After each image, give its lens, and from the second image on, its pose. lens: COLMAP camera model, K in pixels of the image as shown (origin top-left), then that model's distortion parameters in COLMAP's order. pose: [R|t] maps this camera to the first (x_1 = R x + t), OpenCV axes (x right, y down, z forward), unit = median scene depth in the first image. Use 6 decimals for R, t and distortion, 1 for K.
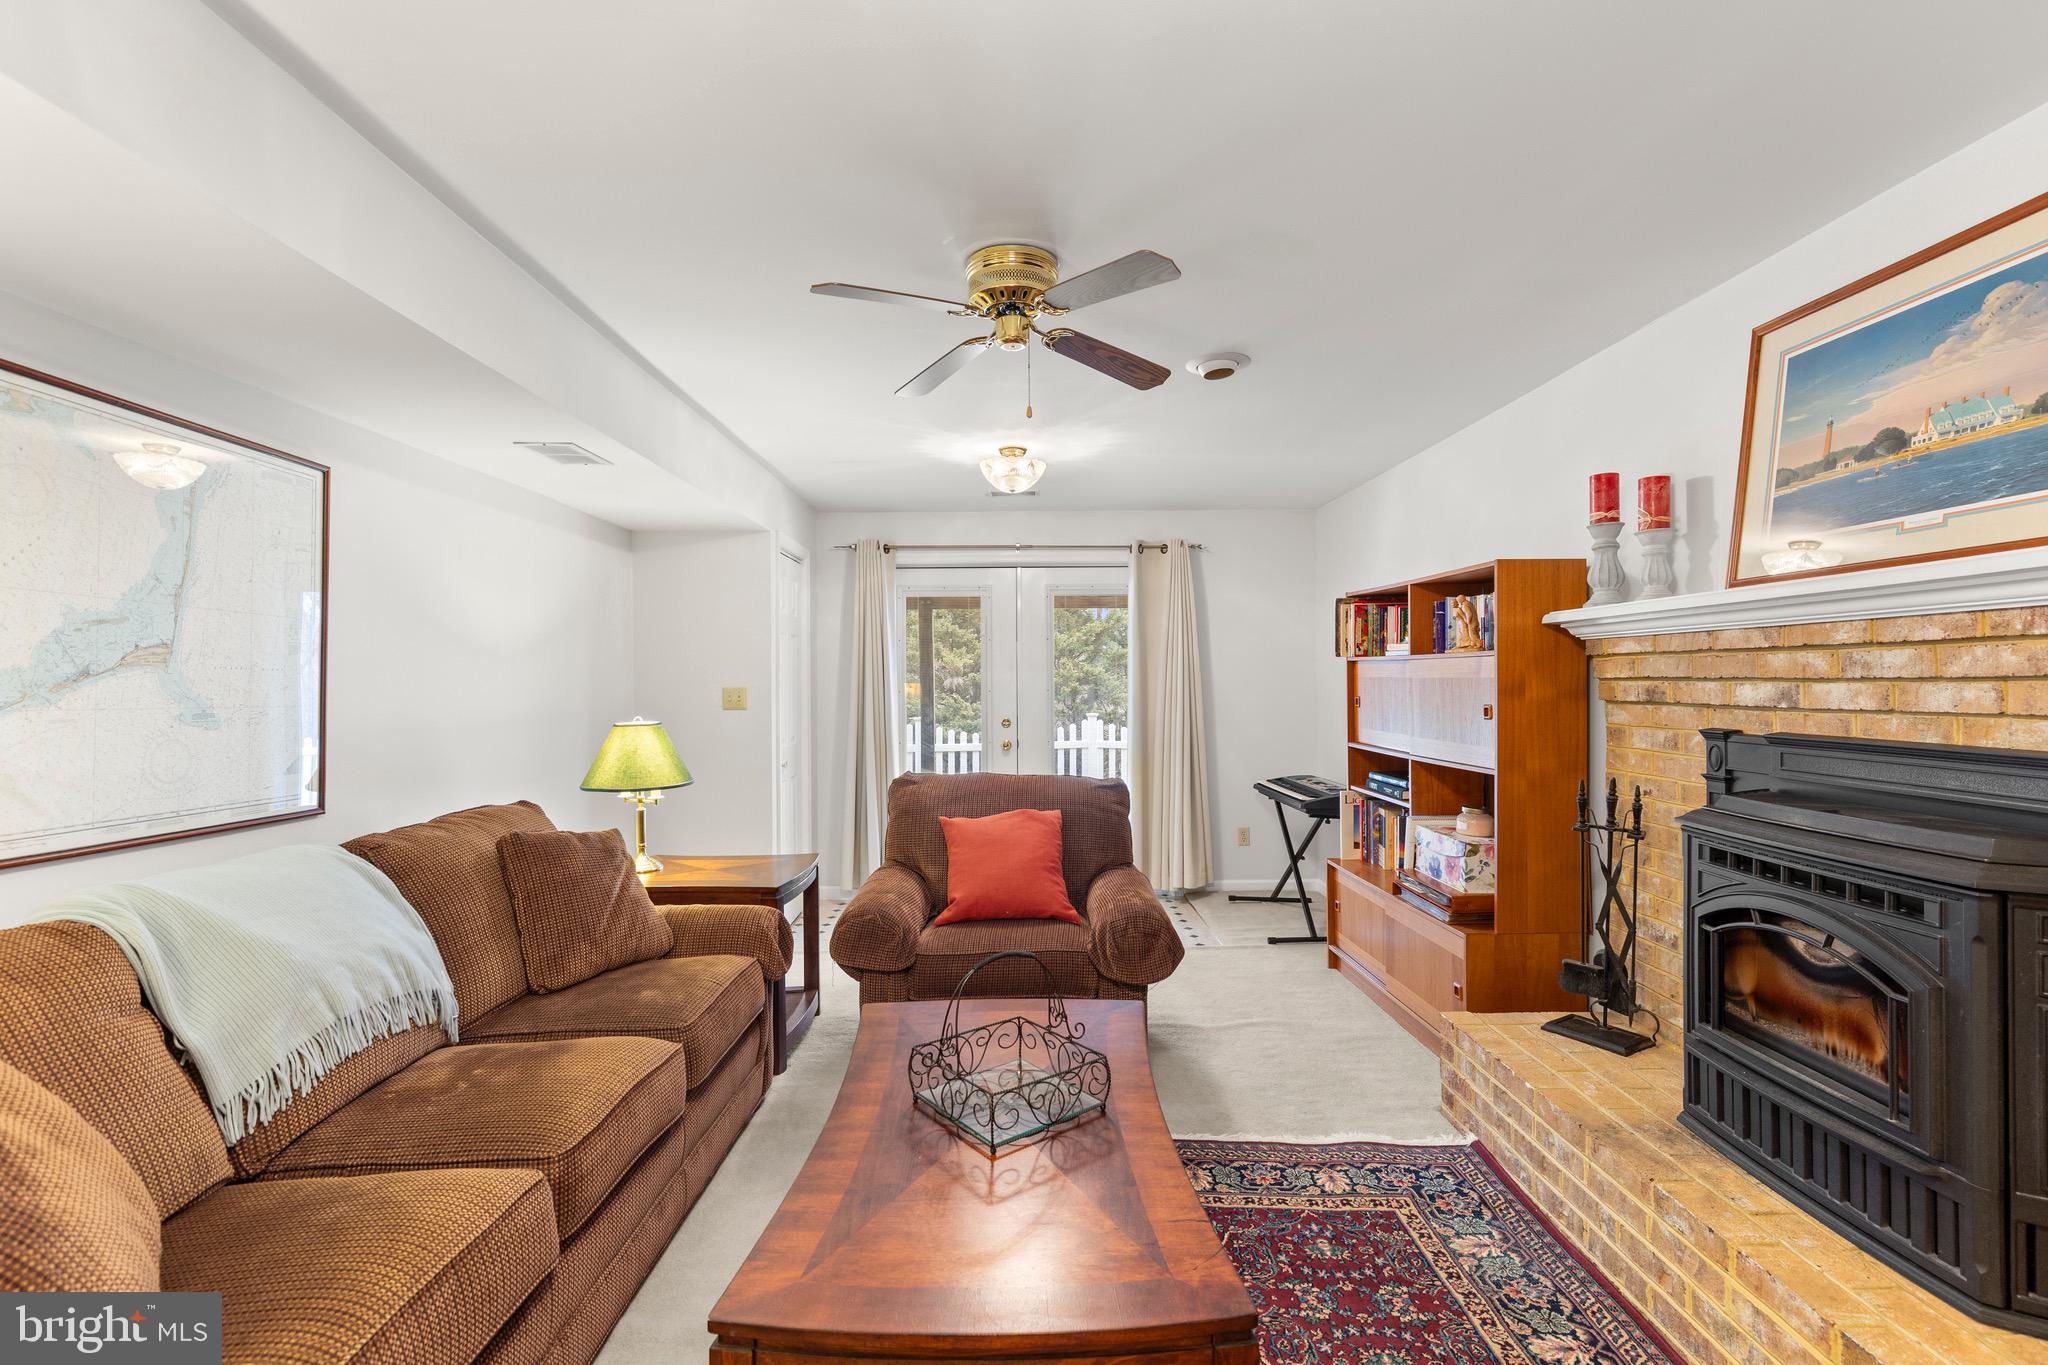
lens RADIAL K [[918.9, 0, 1017.0], [0, 918.9, 681.7], [0, 0, 1]] dist [0.005754, -0.000620]
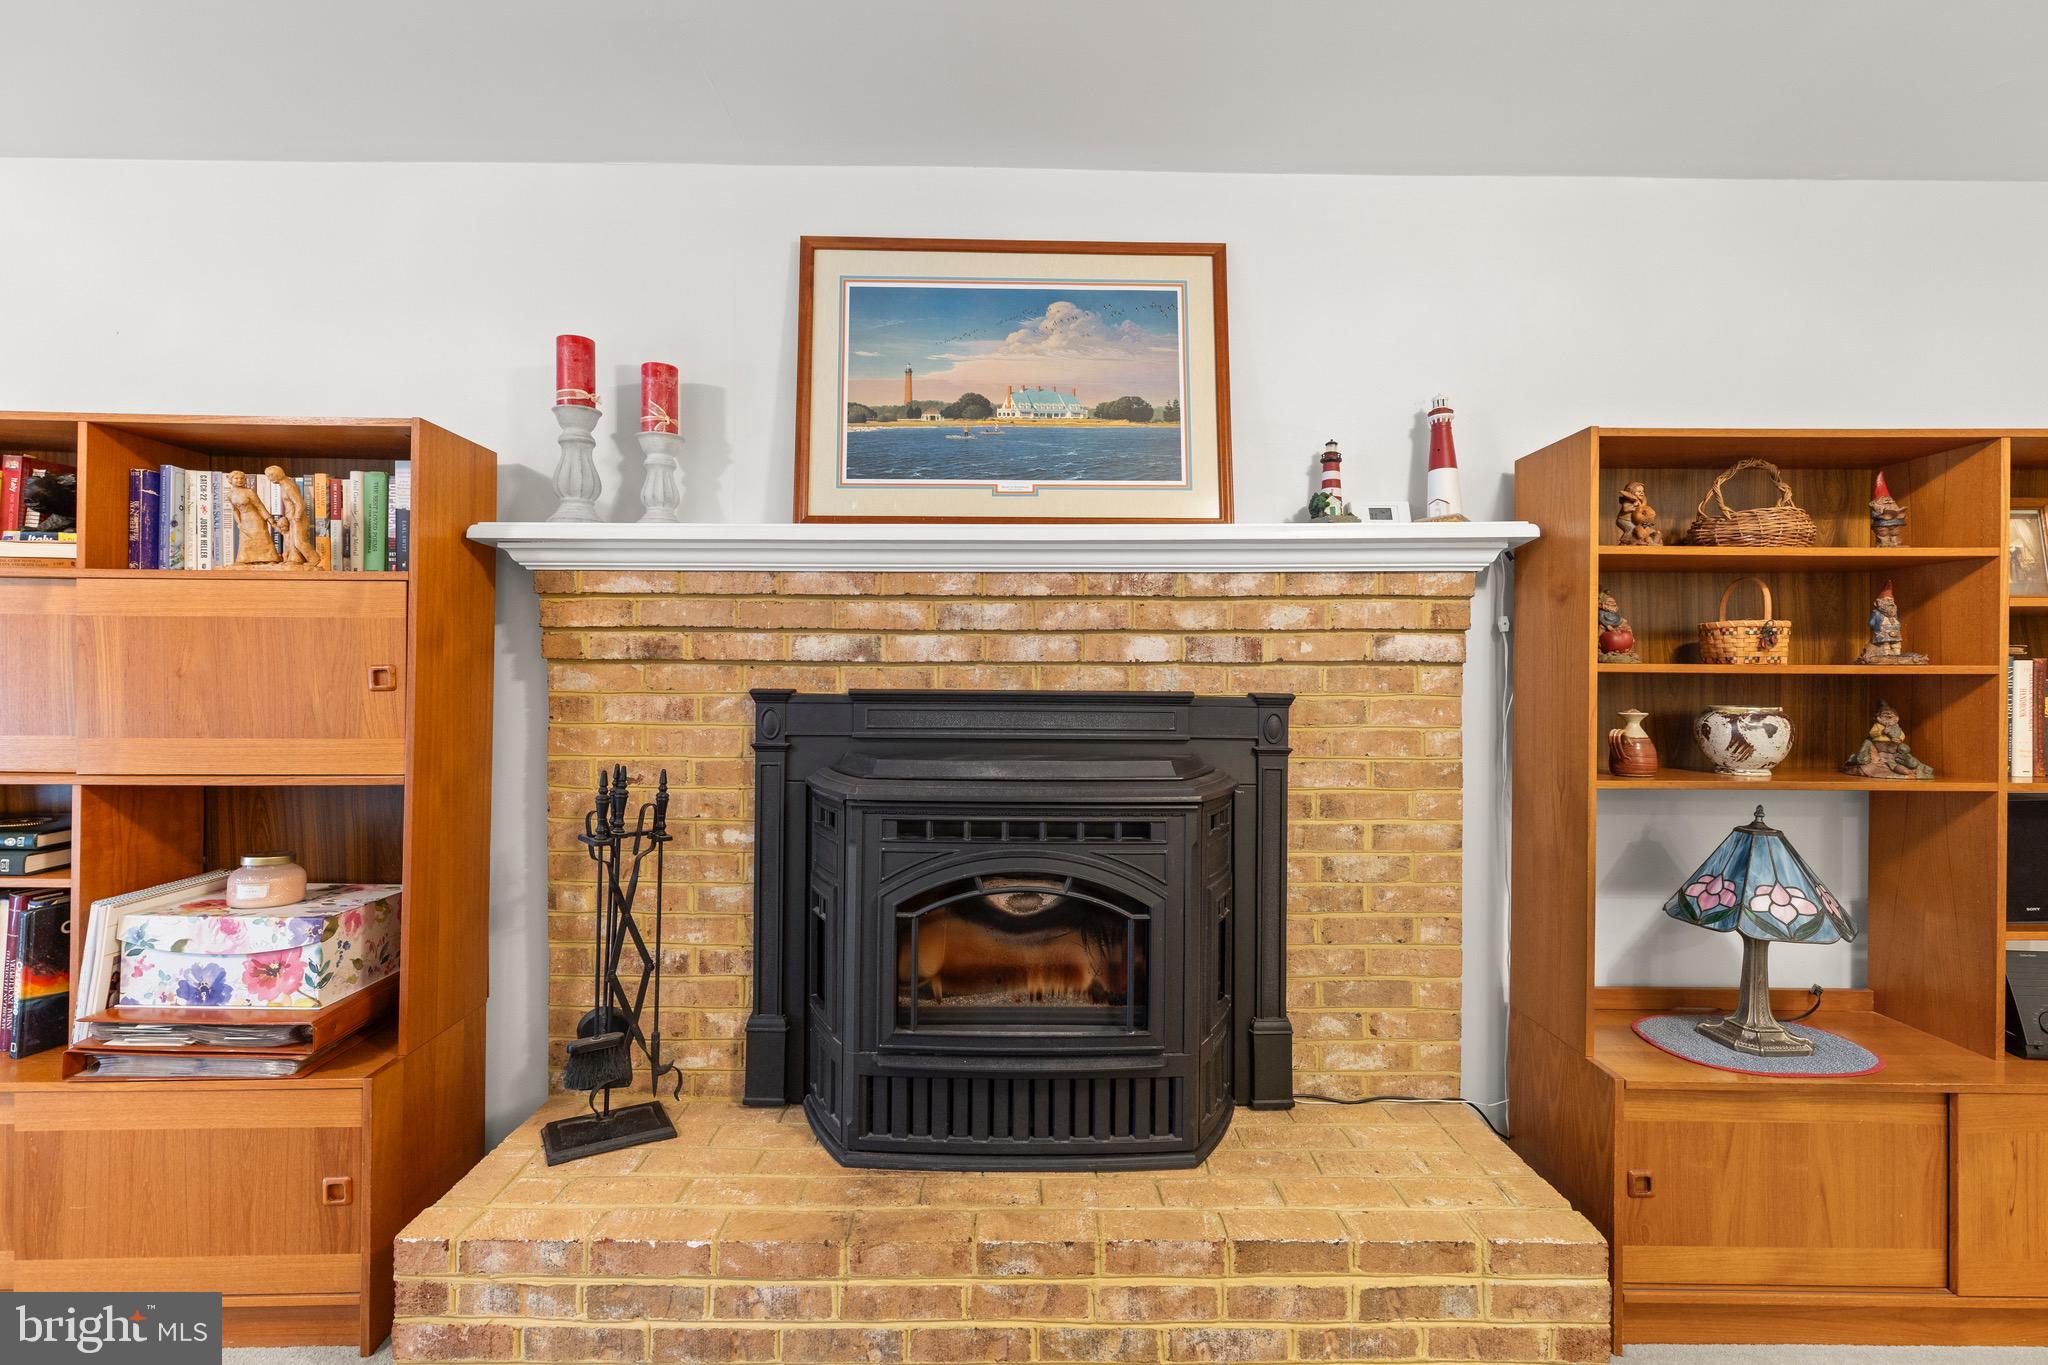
lens RADIAL K [[971.0, 0, 1014.0], [0, 971.0, 673.7], [0, 0, 1]] dist [0.000694, -0.000427]
pose [[-0.010868, 0.007639, 0.999912, -0.149815], [-0.003581, 0.999964, -0.007678, 0.049563], [-0.999935, -0.003664, -0.010840, 0.900055]]
